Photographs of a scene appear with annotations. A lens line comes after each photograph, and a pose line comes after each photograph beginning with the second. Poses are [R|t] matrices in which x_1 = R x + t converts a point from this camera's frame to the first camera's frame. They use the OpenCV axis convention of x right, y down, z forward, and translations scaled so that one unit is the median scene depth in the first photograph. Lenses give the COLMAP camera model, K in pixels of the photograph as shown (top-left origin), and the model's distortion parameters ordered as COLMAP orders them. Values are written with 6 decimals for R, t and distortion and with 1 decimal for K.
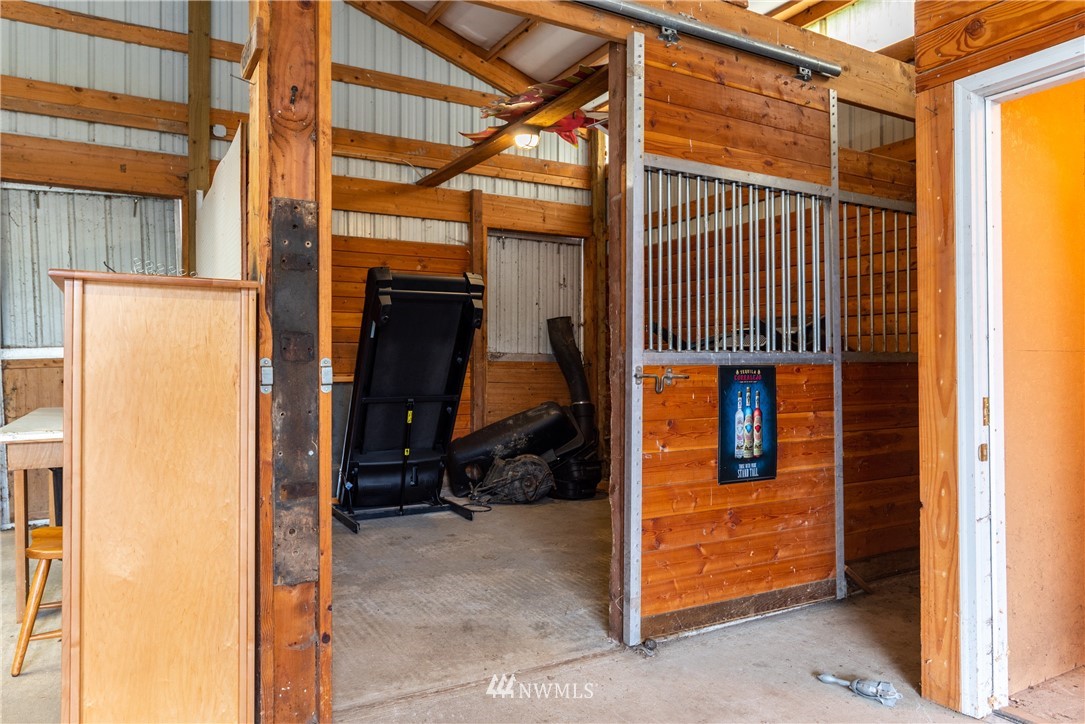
lens RADIAL K [[726.8, 0, 545.4], [0, 726.8, 363.1], [0, 0, 1]] dist [0.004118, 0.000385]
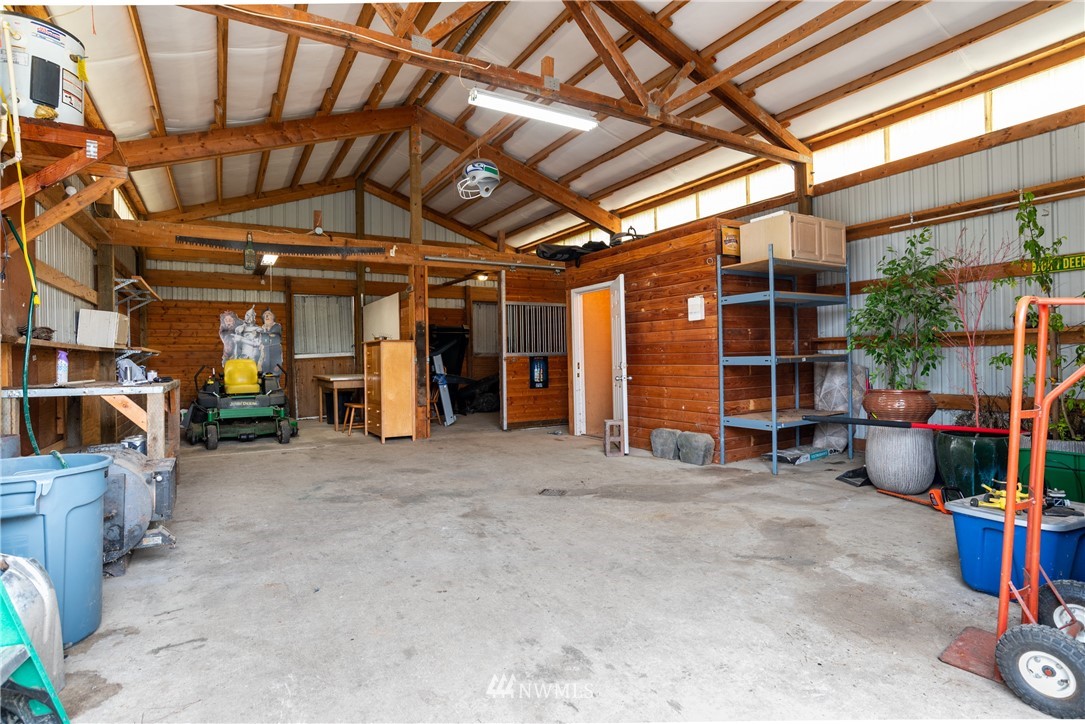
lens RADIAL K [[561.1, 0, 539.9], [0, 561.1, 357.4], [0, 0, 1]] dist [-0.005838, -0.000295]
pose [[0.999859, -0.015669, 0.006114, 0.267576], [0.015680, 0.999876, -0.001754, 0.014212], [-0.006085, 0.001849, 0.999980, -1.781935]]
